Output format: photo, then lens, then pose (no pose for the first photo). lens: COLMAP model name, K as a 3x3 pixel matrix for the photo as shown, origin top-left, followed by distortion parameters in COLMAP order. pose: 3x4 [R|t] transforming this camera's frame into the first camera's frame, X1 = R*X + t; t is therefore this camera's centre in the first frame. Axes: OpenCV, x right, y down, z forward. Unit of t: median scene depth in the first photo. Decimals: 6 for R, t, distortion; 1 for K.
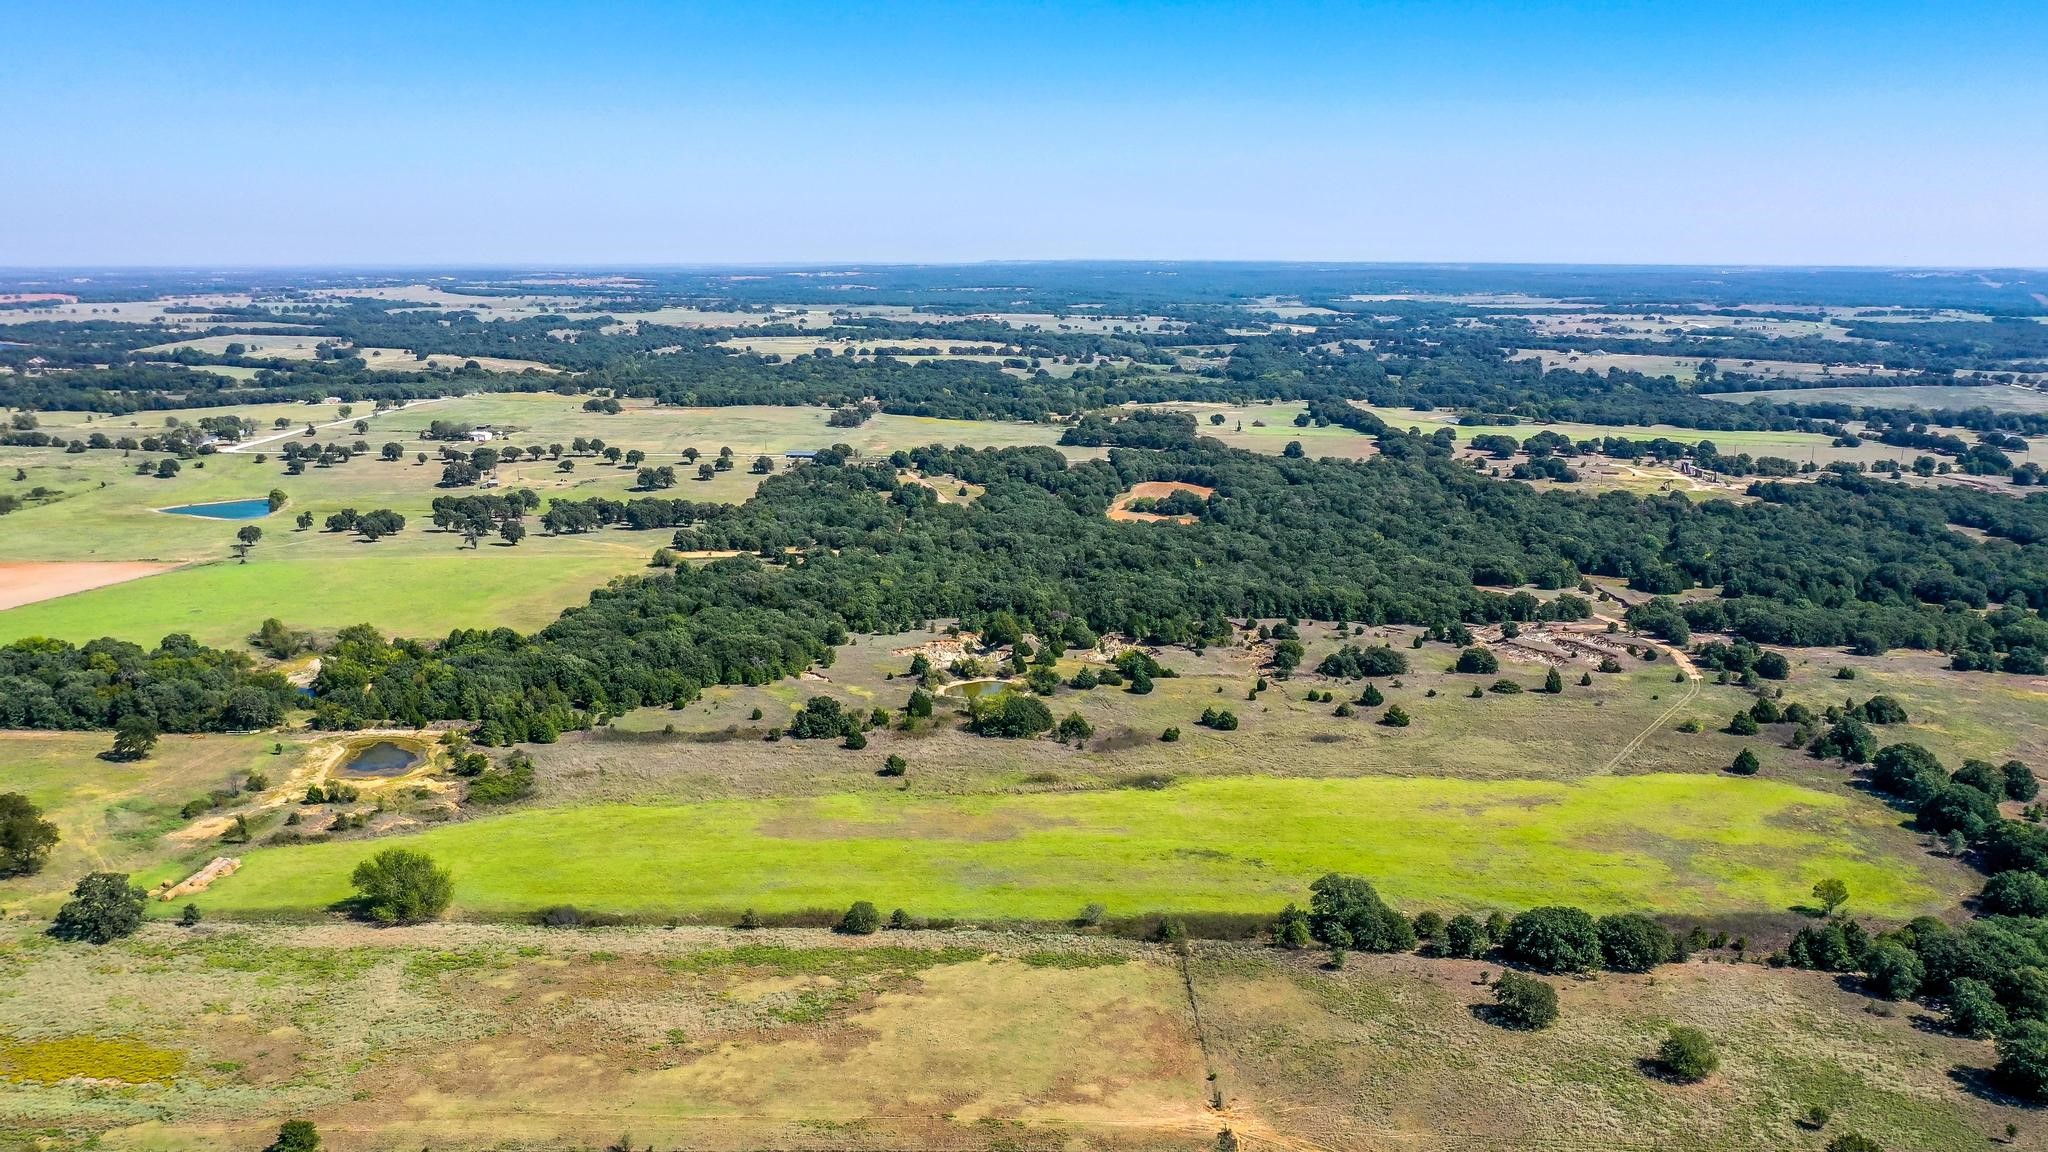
lens RADIAL K [[1730.9, 0, 966.3], [0, 1730.9, 576.5], [0, 0, 1]] dist [-0.012427, -0.001272]
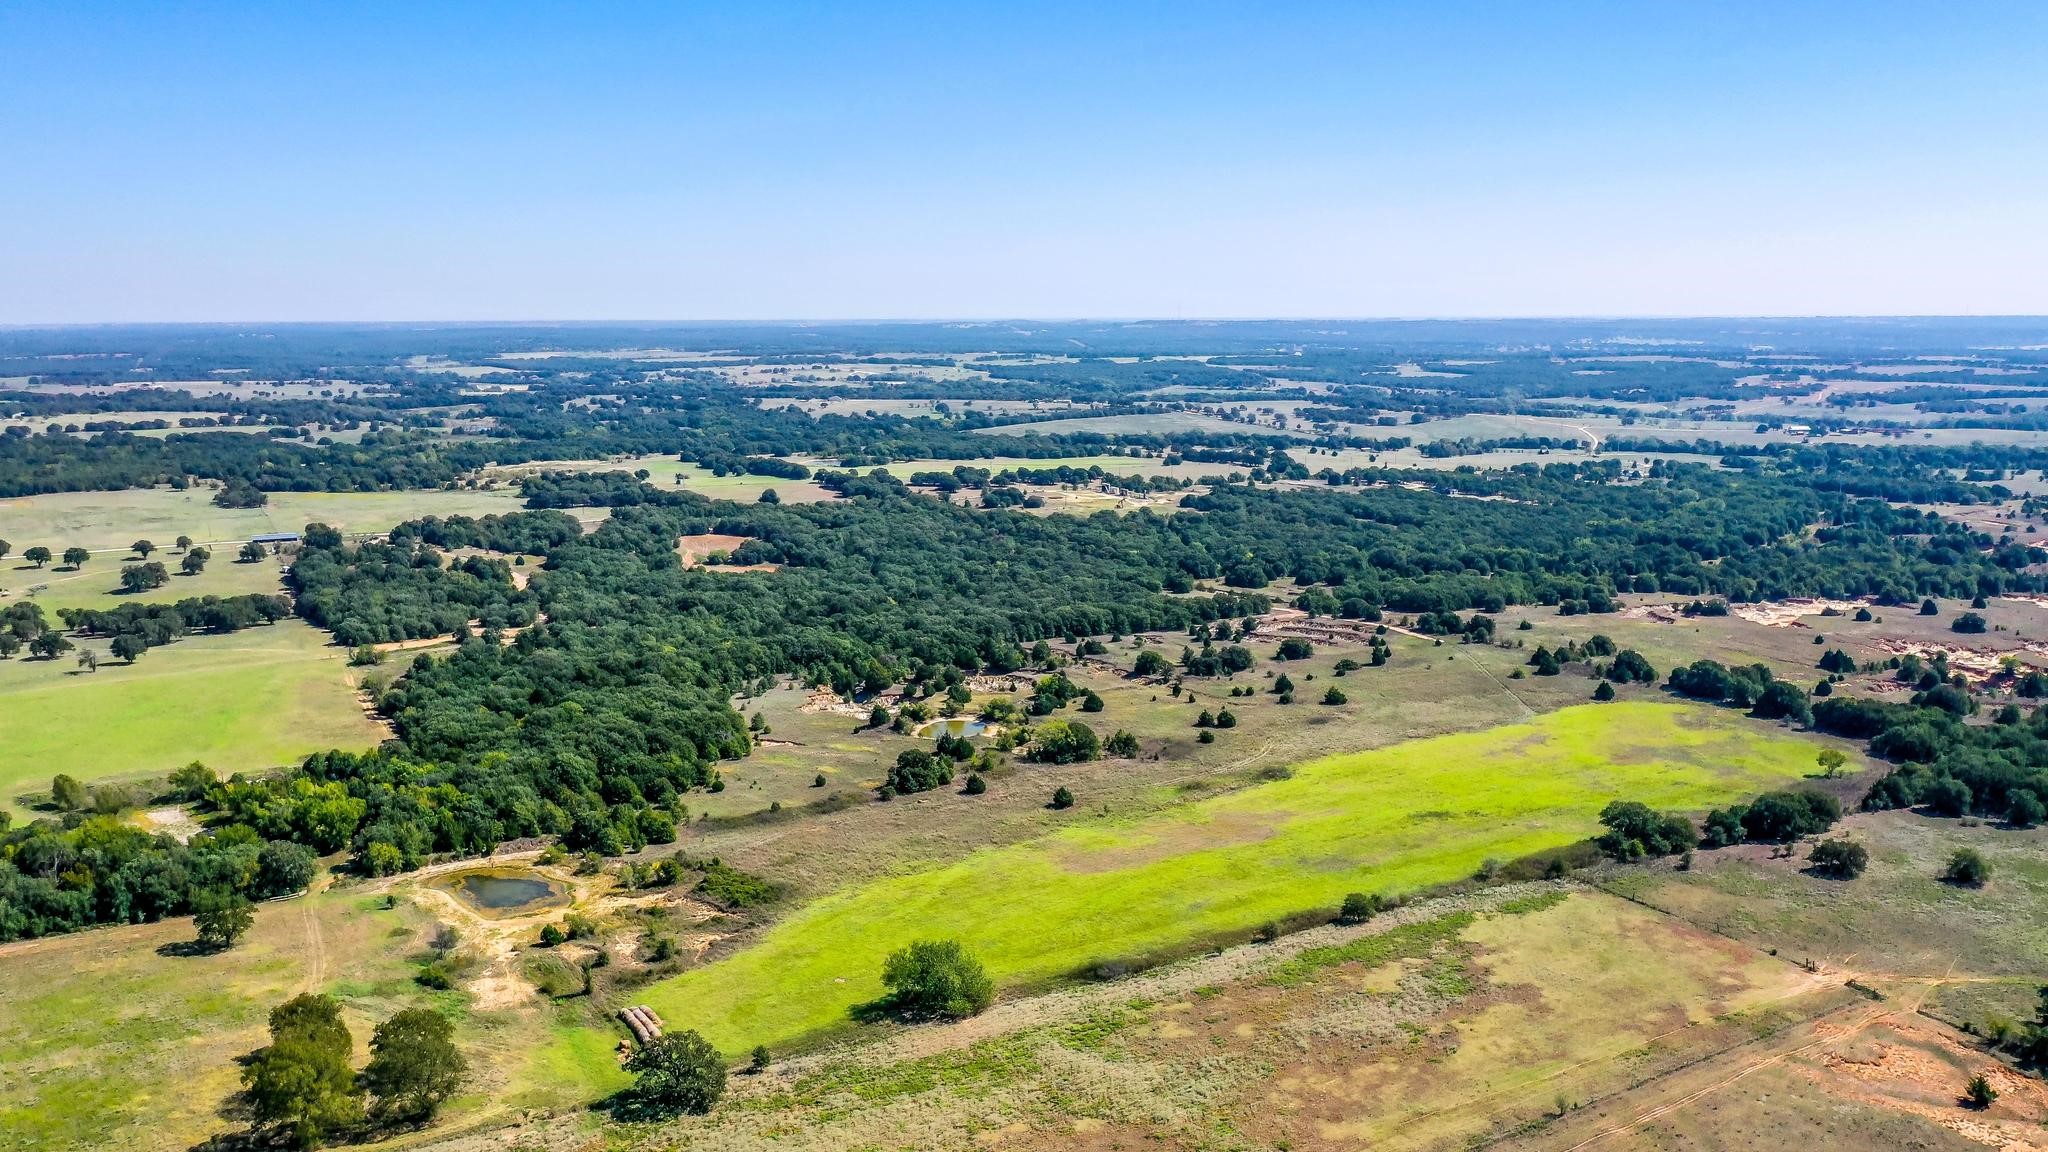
lens RADIAL K [[1659.2, 0, 1024.0], [0, 1659.2, 576.0], [0, 0, 1]] dist [-0.016440, -0.000692]
pose [[0.847235, -0.091171, 0.523336, -0.152596], [0.105132, 0.994454, 0.003045, -0.008253], [-0.520711, 0.052440, 0.852121, 0.036627]]
